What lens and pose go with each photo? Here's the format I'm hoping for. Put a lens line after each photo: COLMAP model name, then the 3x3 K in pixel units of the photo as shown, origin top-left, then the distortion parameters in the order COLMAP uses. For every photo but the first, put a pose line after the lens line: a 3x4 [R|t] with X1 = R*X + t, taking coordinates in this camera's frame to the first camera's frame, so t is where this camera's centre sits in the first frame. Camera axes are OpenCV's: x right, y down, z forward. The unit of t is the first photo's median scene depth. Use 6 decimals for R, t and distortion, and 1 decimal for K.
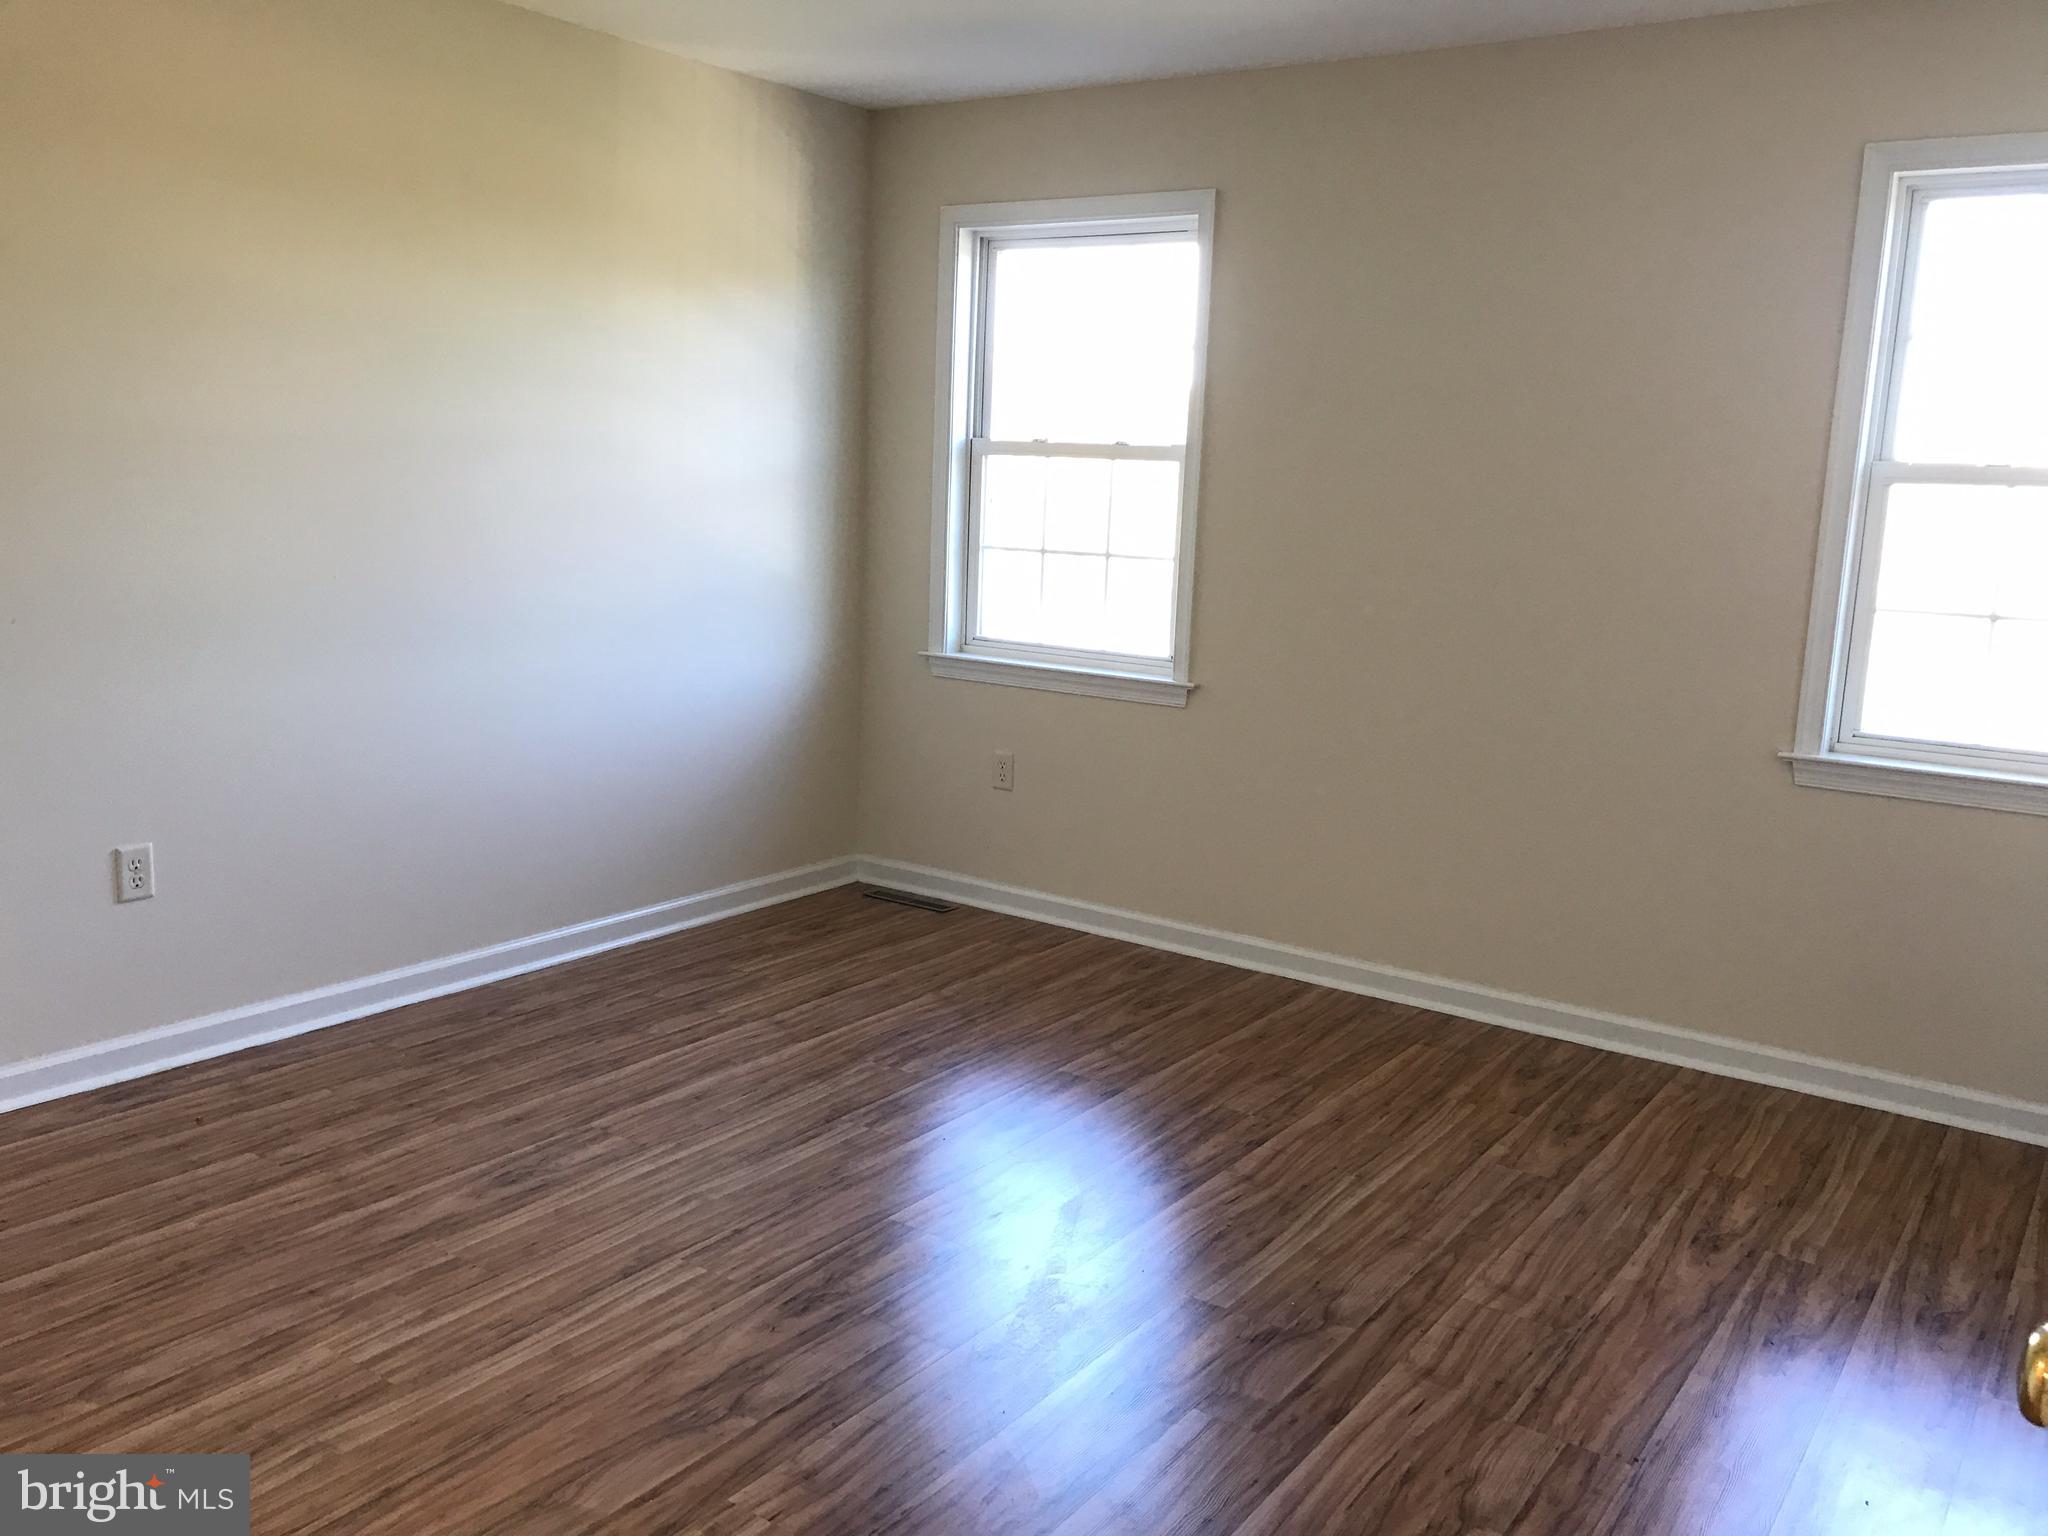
lens RADIAL K [[1668.6, 0, 1024.0], [0, 1668.6, 768.0], [0, 0, 1]] dist [0.003580, -0.034317]
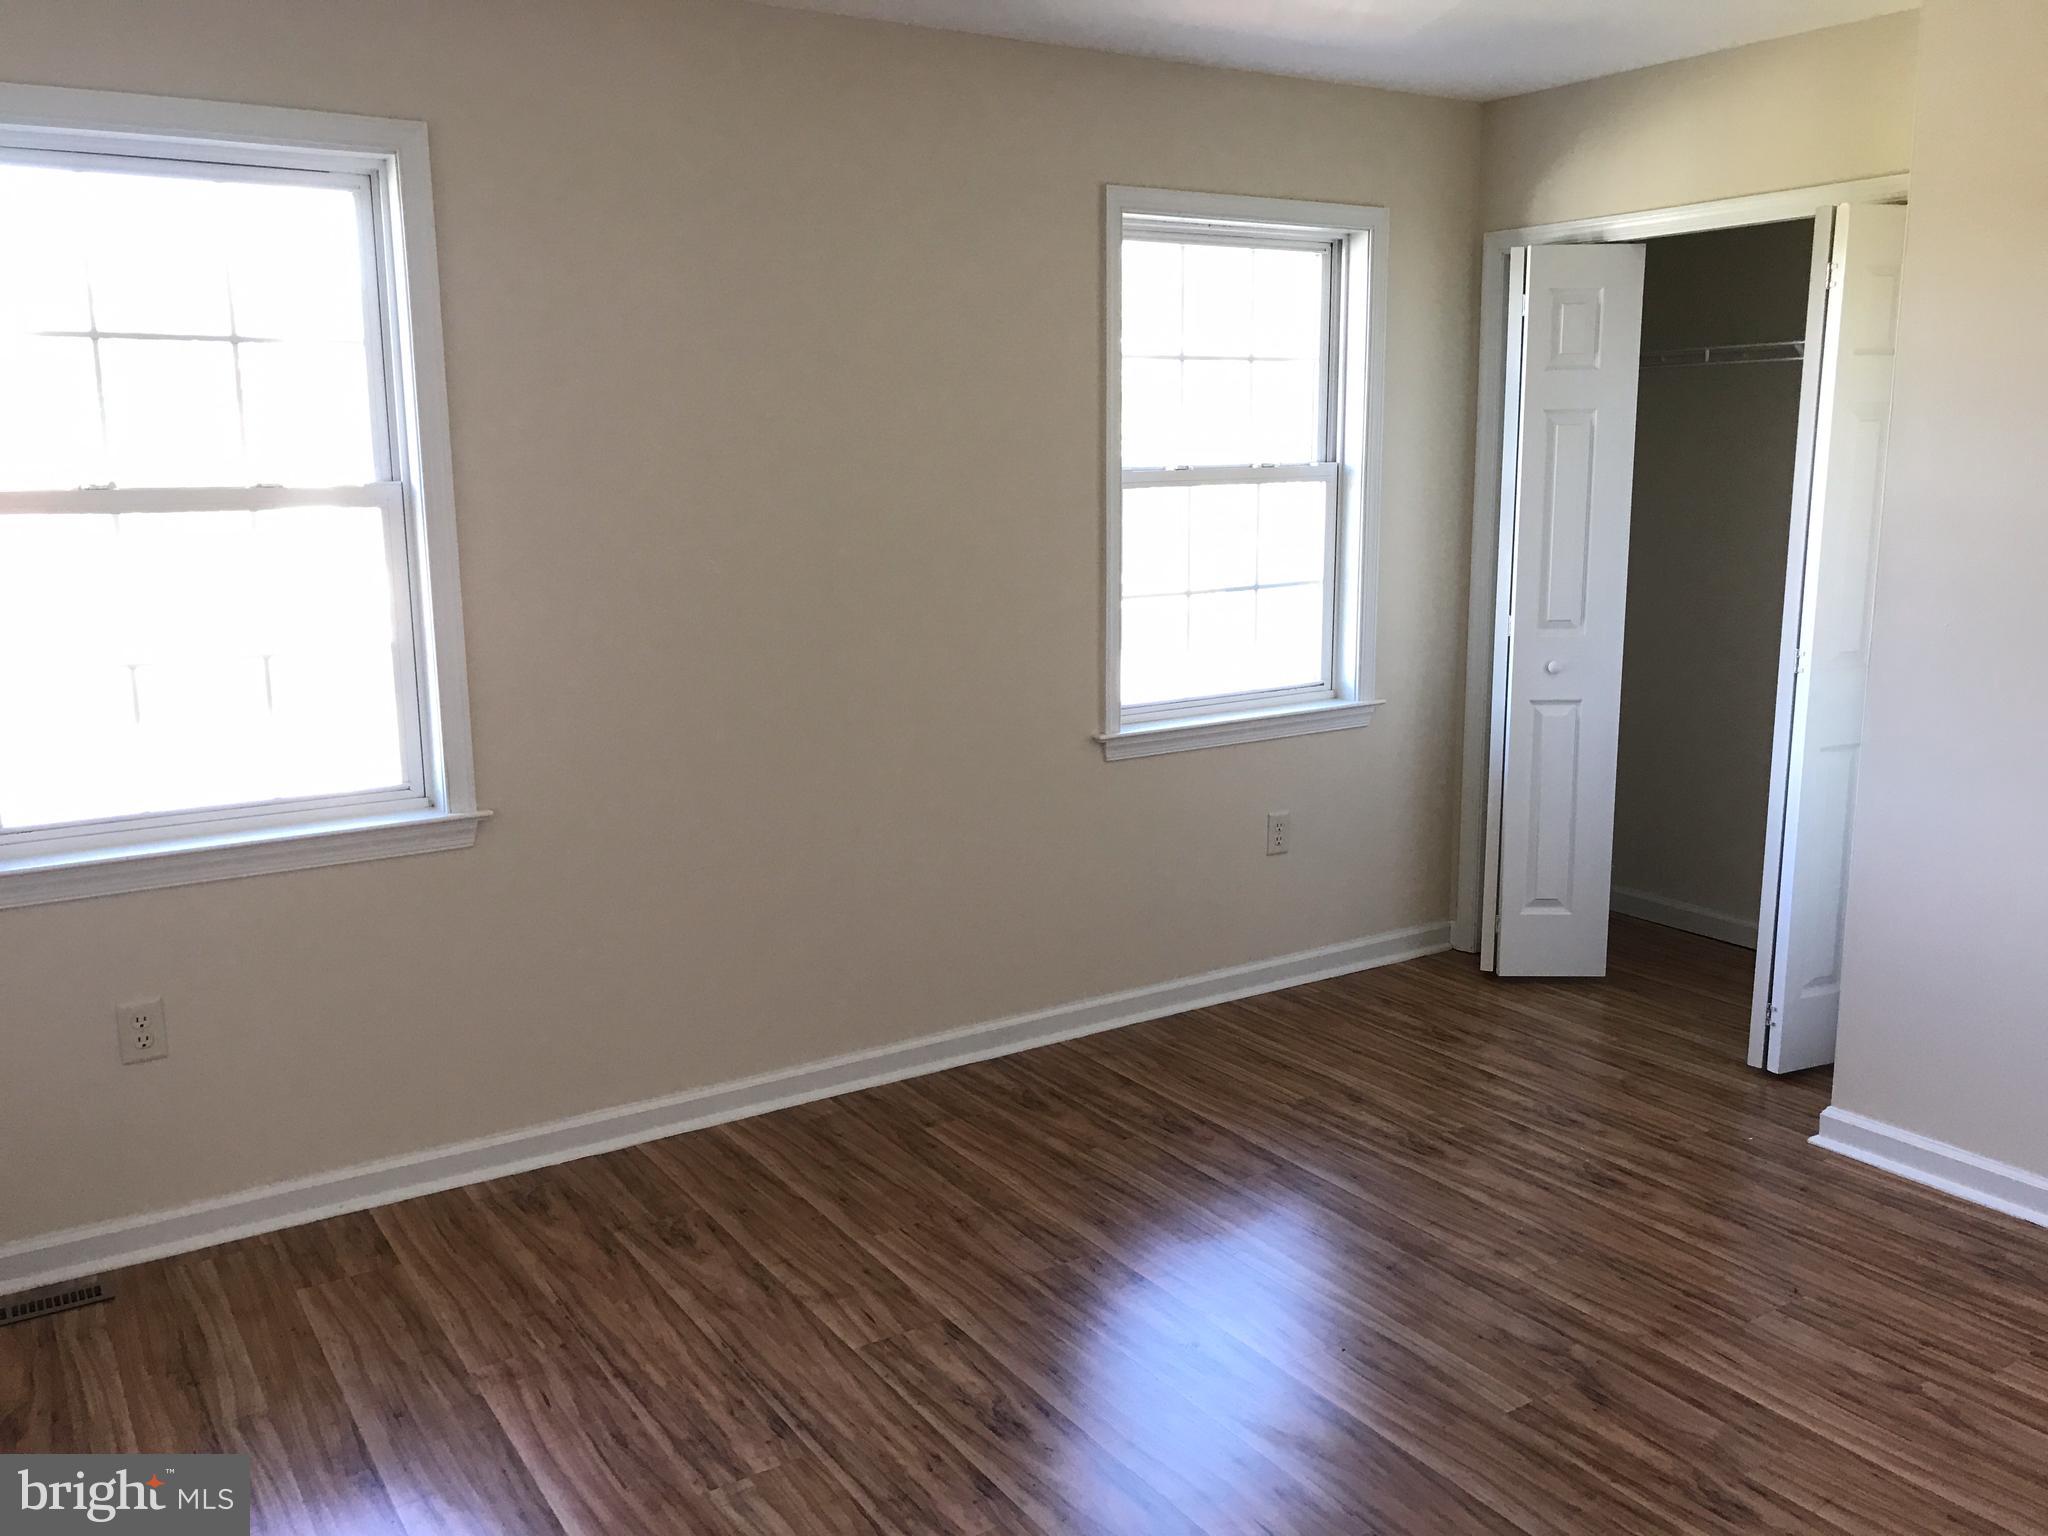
lens RADIAL K [[1668.4, 0, 1019.5], [0, 1668.4, 743.9], [0, 0, 1]] dist [0.121204, -0.324078]
pose [[0.368668, -0.202877, 0.907152, -0.555732], [0.181658, 0.972801, 0.143733, -0.167780], [-0.911638, 0.111801, 0.395495, 0.590214]]
